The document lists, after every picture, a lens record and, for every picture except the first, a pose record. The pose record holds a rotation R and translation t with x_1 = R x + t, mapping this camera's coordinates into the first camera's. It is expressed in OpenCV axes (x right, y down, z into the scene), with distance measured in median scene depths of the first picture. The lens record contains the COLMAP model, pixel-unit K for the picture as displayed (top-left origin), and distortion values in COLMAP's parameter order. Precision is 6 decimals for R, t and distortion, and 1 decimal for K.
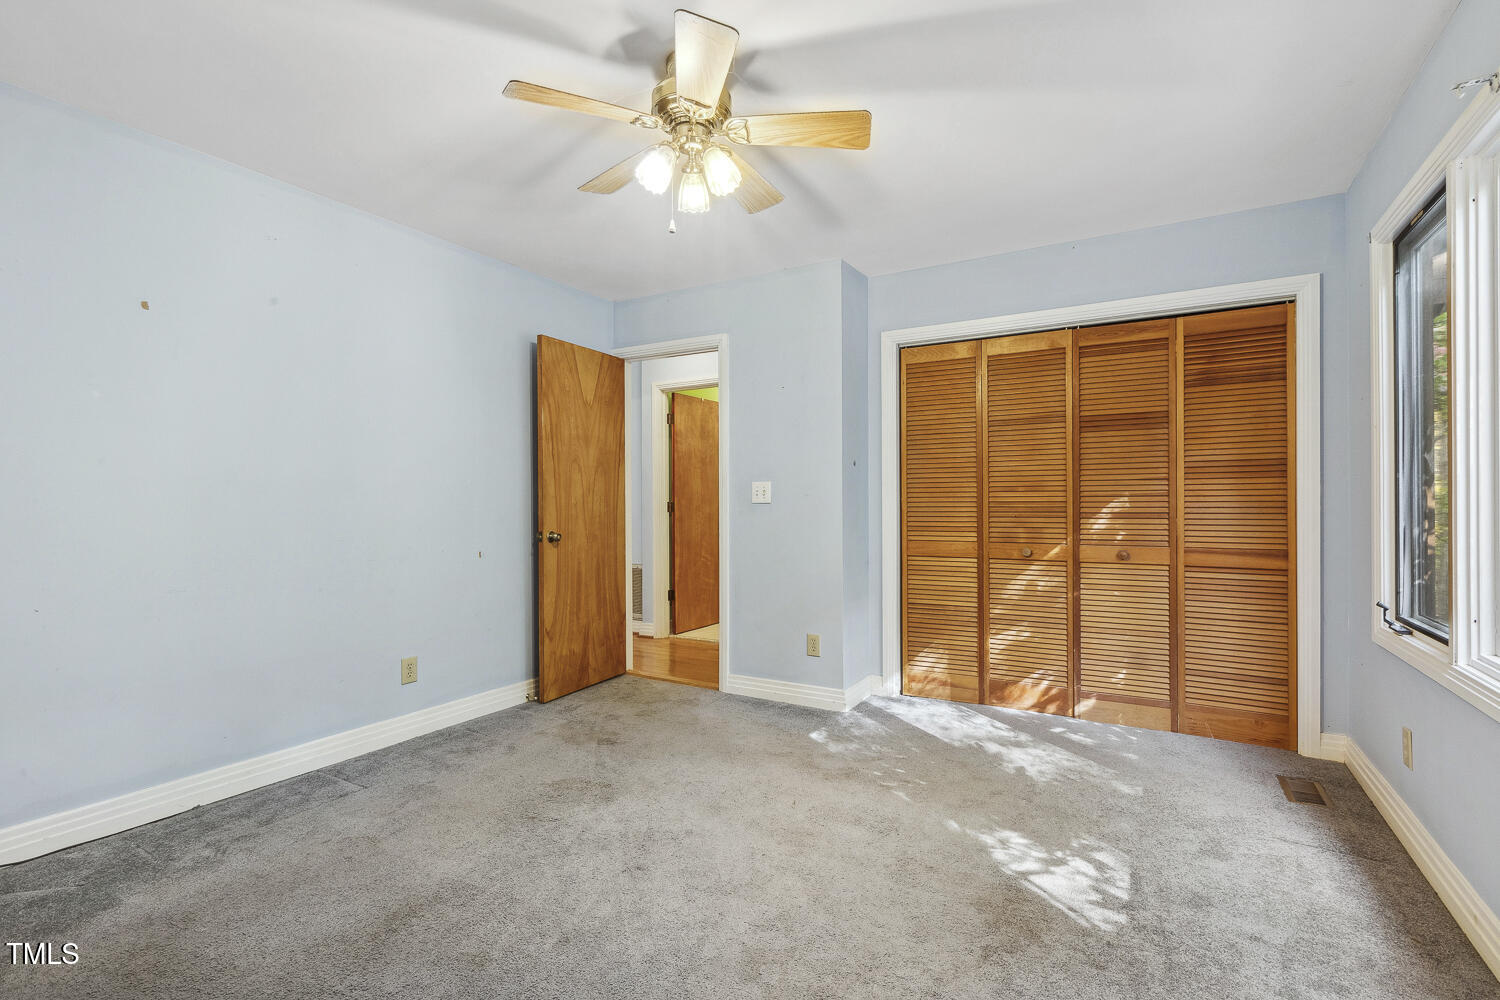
lens RADIAL K [[678.5, 0, 750.0], [0, 678.5, 500.0], [0, 0, 1]] dist [-0.000093, 0.000115]
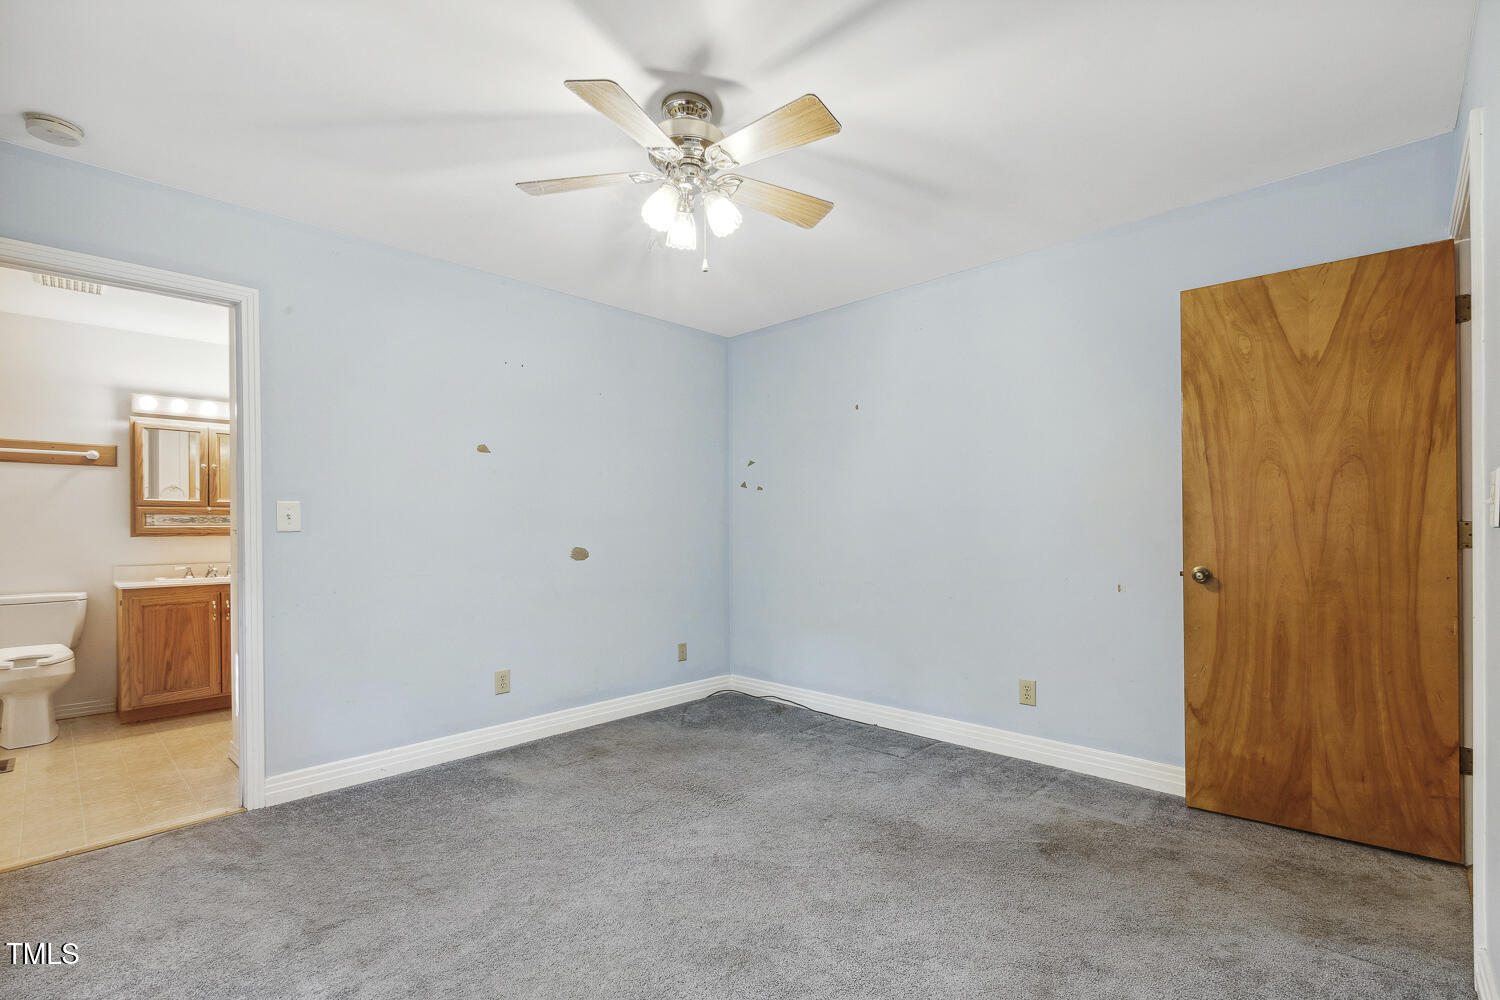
lens RADIAL K [[675.3, 0, 757.9], [0, 675.3, 526.3], [0, 0, 1]] dist [-0.002938, -0.000734]
pose [[-0.212417, 0.005149, -0.977165, 0.459851], [0.011854, 0.999926, 0.002692, -0.002746], [0.977107, -0.011012, -0.212463, 0.674488]]
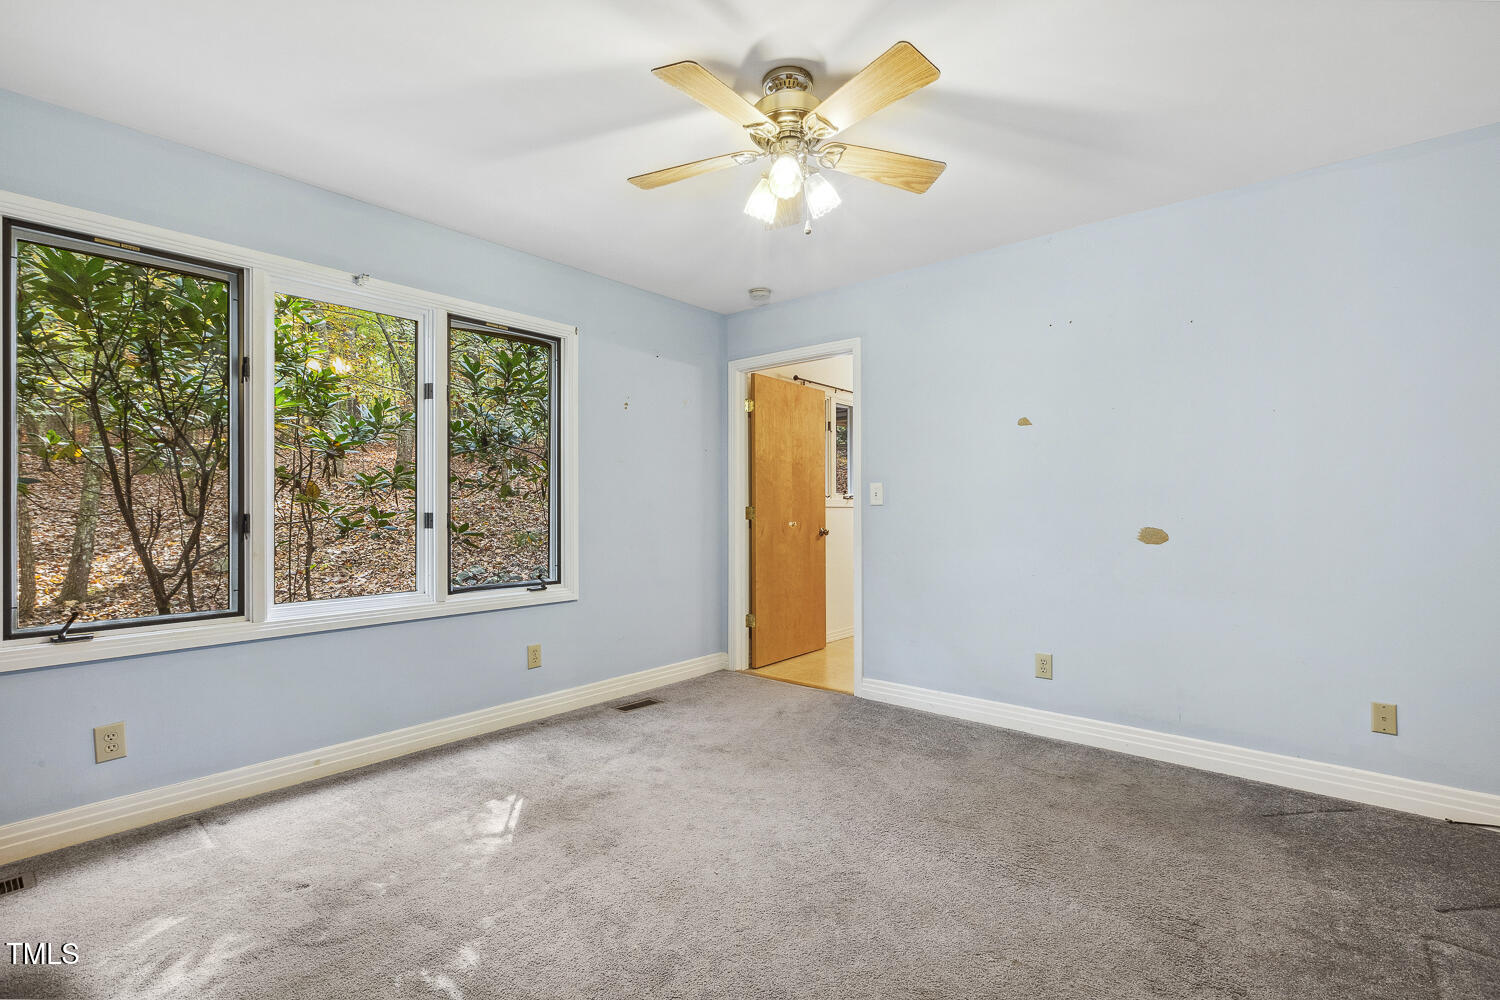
lens RADIAL K [[678.5, 0, 750.0], [0, 678.5, 500.0], [0, 0, 1]] dist [-0.000093, 0.000115]
pose [[-0.988369, 0.005808, 0.151962, -0.088420], [0.003890, 0.999909, -0.012918, 0.003800], [-0.152023, -0.012176, -0.988302, 1.033555]]
